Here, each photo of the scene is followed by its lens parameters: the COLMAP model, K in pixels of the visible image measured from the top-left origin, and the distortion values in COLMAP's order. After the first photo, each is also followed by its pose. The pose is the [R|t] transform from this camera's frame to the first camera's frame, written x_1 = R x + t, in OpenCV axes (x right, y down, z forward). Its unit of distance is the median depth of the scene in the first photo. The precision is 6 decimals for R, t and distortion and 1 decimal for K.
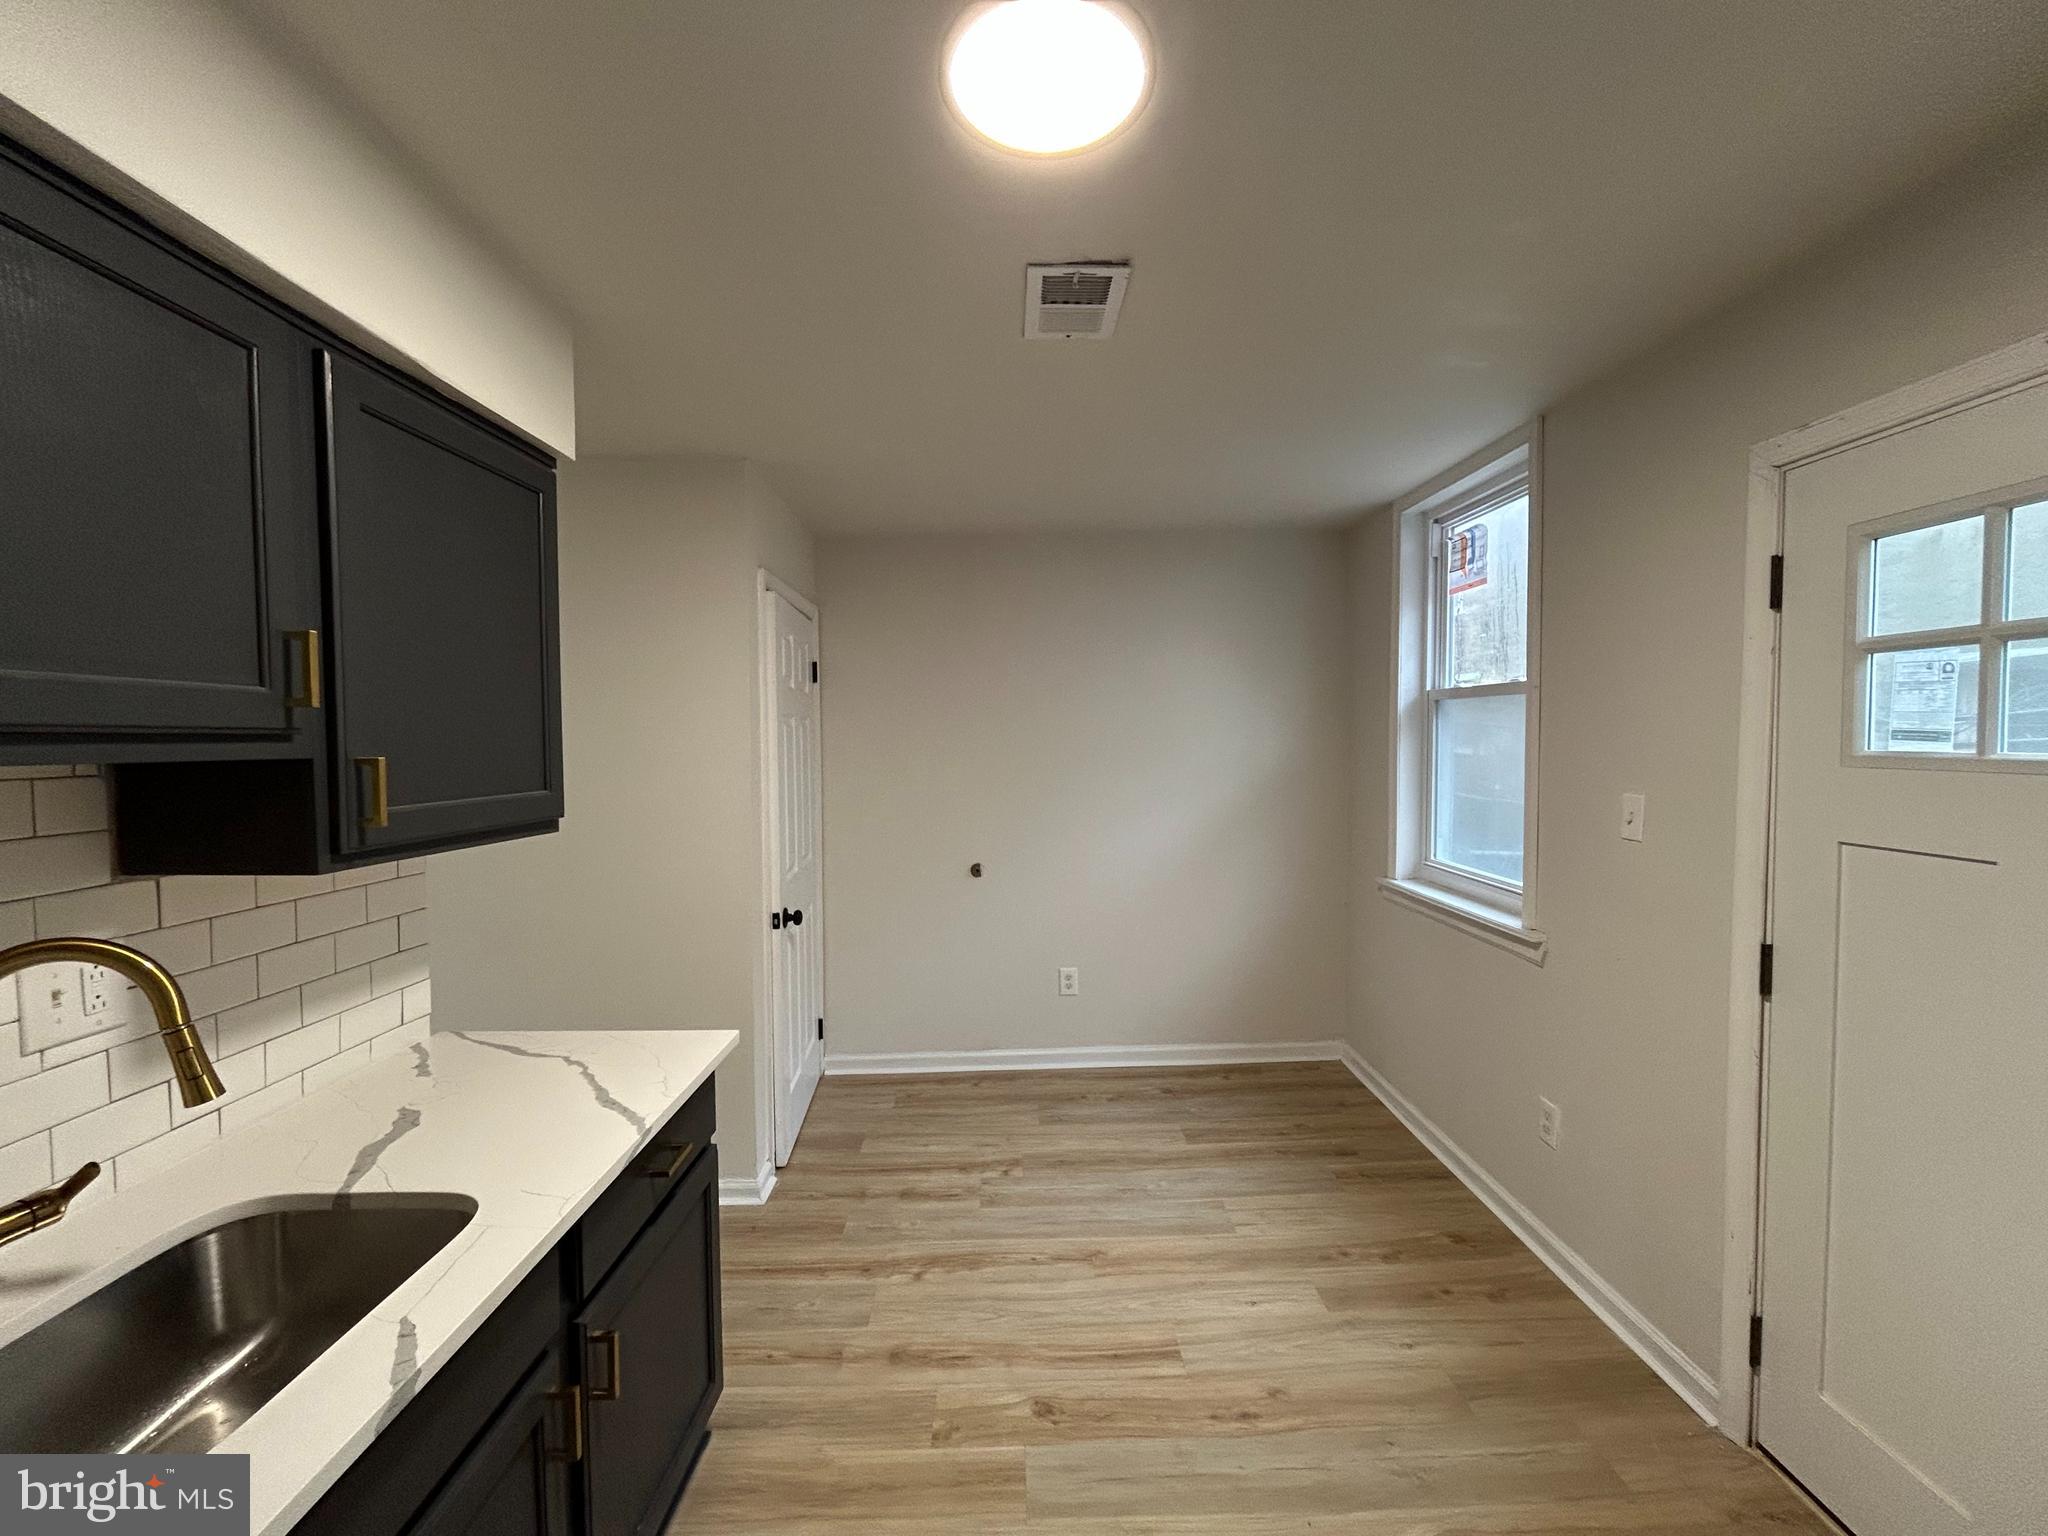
lens RADIAL K [[825.4, 0, 1034.1], [0, 825.4, 770.3], [0, 0, 1]] dist [-0.002889, 0.000332]
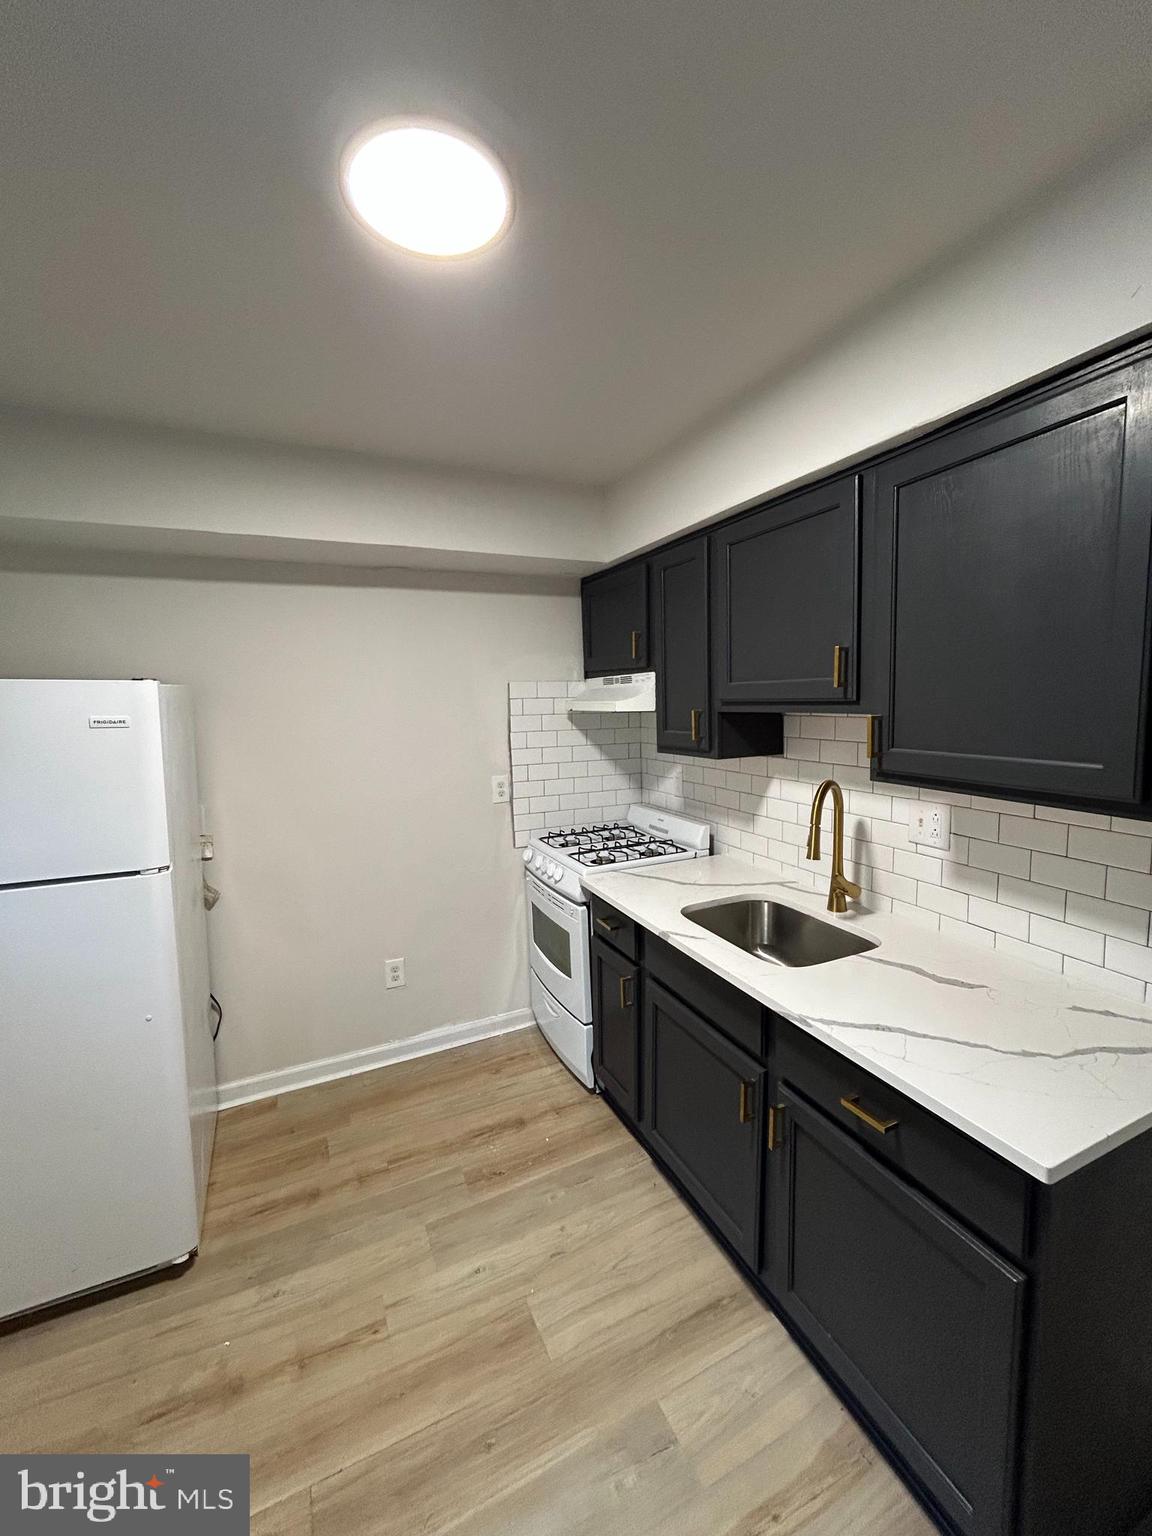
lens RADIAL K [[622.2, 0, 579.2], [0, 622.2, 760.3], [0, 0, 1]] dist [-0.003742, 0.002050]
pose [[-0.919065, 0.067758, -0.388238, 0.154692], [0.014693, 0.990316, 0.138053, -0.076469], [0.393833, 0.121175, -0.911160, 1.367651]]
